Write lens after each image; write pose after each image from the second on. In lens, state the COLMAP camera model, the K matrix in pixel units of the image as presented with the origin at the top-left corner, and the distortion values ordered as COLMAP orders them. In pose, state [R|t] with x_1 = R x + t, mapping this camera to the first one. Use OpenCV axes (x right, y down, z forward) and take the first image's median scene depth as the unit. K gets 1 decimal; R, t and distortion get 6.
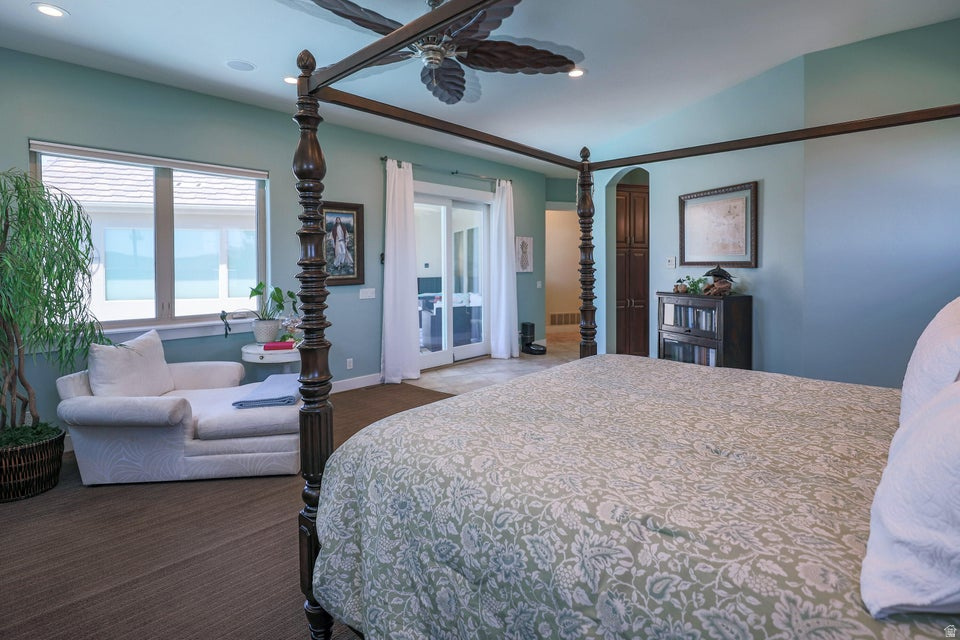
lens RADIAL K [[472.4, 0, 468.3], [0, 472.4, 324.2], [0, 0, 1]] dist [-0.010676, -0.000525]
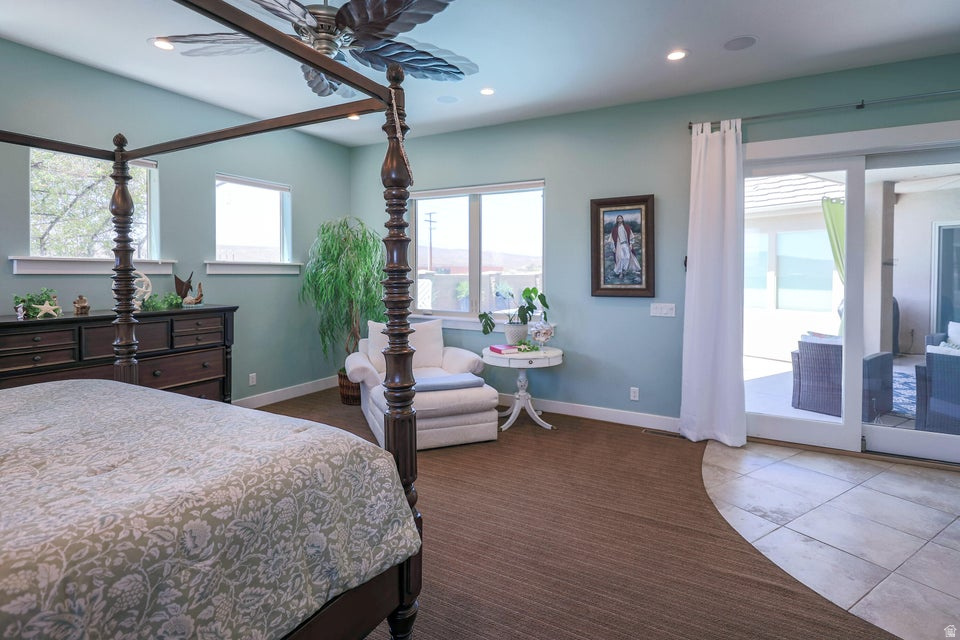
lens RADIAL K [[472.4, 0, 468.3], [0, 472.4, 324.2], [0, 0, 1]] dist [-0.010676, -0.000525]
pose [[0.288938, 0.105891, -0.951474, 0.454193], [-0.119321, 0.990098, 0.073955, -0.064278], [0.949883, 0.092163, 0.298712, 0.504070]]
